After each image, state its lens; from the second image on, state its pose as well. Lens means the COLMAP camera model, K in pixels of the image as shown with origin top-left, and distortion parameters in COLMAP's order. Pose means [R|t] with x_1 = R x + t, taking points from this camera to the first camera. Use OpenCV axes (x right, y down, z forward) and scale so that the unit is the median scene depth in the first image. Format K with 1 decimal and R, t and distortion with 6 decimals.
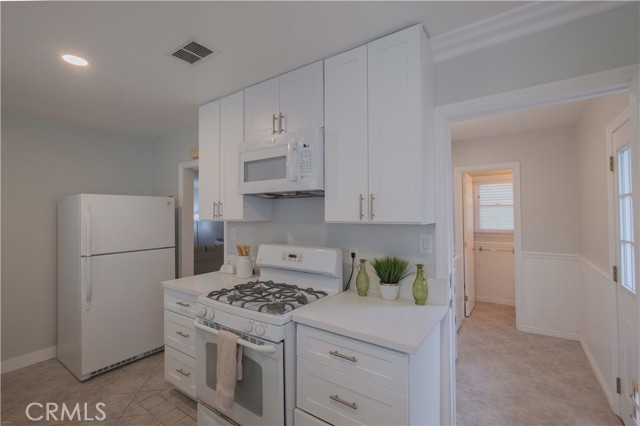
lens RADIAL K [[283.8, 0, 319.9], [0, 283.8, 211.7], [0, 0, 1]] dist [-0.001138, -0.000435]
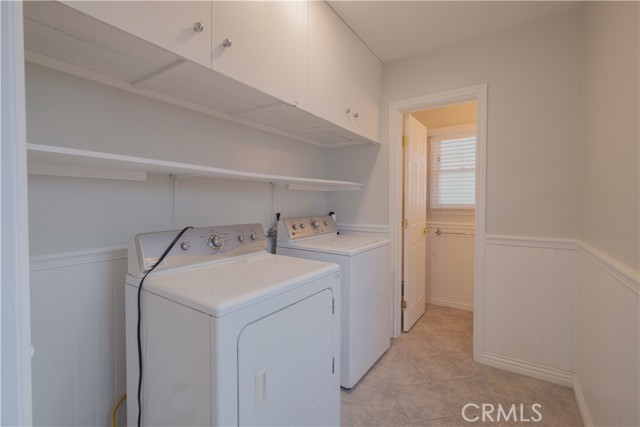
lens RADIAL K [[283.8, 0, 318.6], [0, 283.8, 210.6], [0, 0, 1]] dist [-0.001138, -0.000435]
pose [[0.999821, 0.011212, 0.015223, 0.315874], [-0.011939, 0.998748, 0.048570, 0.058072], [-0.014659, -0.048743, 0.998704, 0.367766]]
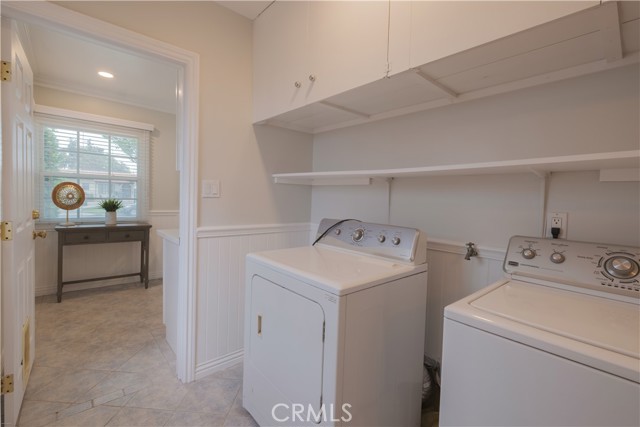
lens RADIAL K [[283.8, 0, 314.3], [0, 283.8, 208.7], [0, 0, 1]] dist [-0.001138, -0.000435]
pose [[-0.236985, 0.041962, -0.970607, 0.600728], [-0.010250, 0.998903, 0.045688, 0.060588], [0.971459, 0.020776, -0.236295, 0.759244]]
